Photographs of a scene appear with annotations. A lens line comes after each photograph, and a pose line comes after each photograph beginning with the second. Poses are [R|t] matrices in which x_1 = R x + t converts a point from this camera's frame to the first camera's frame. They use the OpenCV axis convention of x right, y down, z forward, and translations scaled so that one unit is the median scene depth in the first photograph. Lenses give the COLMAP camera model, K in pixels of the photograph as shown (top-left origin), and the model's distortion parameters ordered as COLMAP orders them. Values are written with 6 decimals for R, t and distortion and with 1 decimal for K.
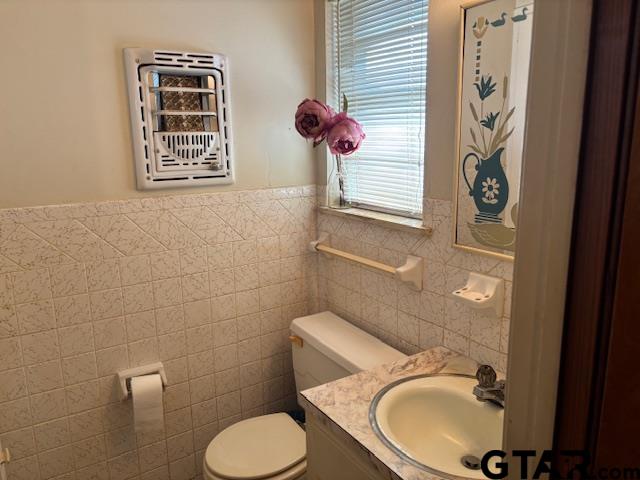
lens RADIAL K [[485.4, 0, 315.8], [0, 485.4, 240.3], [0, 0, 1]] dist [0.016719, -0.002729]
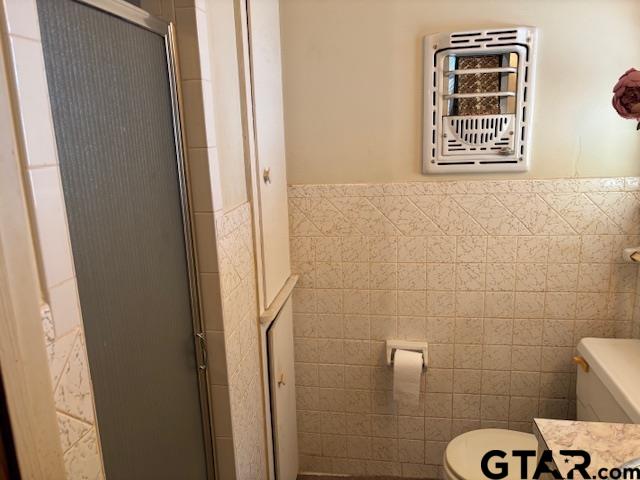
lens RADIAL K [[485.4, 0, 319.4], [0, 485.4, 235.6], [0, 0, 1]] dist [0.051435, -0.060128]
pose [[0.748377, 0.132528, -0.649899, 0.154992], [-0.116265, 0.990876, 0.068177, -0.017041], [0.653004, 0.024538, 0.756957, 0.071583]]
